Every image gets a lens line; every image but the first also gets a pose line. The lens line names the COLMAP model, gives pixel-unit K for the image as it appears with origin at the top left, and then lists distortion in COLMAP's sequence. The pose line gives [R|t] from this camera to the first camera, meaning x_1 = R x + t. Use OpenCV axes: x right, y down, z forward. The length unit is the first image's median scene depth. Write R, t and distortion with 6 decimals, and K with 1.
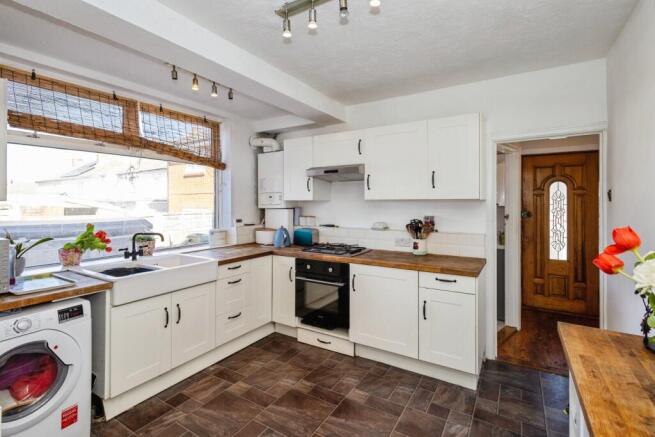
lens RADIAL K [[309.0, 0, 335.1], [0, 309.0, 194.9], [0, 0, 1]] dist [0.000207, -0.000188]
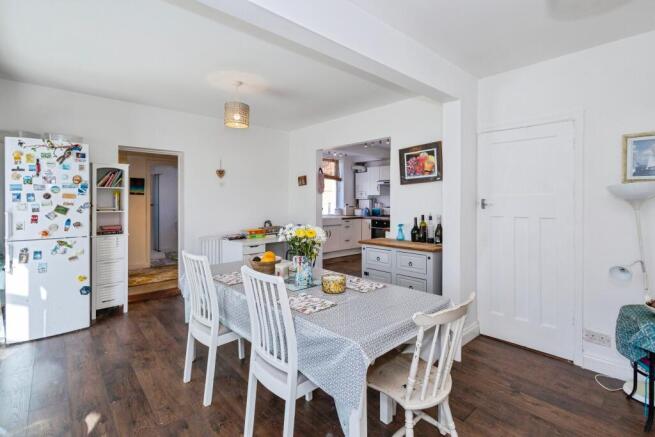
lens RADIAL K [[309.0, 0, 336.8], [0, 309.0, 195.2], [0, 0, 1]] dist [0.000207, -0.000188]
pose [[0.960755, 0.003897, -0.277369, 0.227452], [-0.002658, 0.999985, 0.004843, 0.006966], [0.277384, -0.003916, 0.960751, -1.128320]]
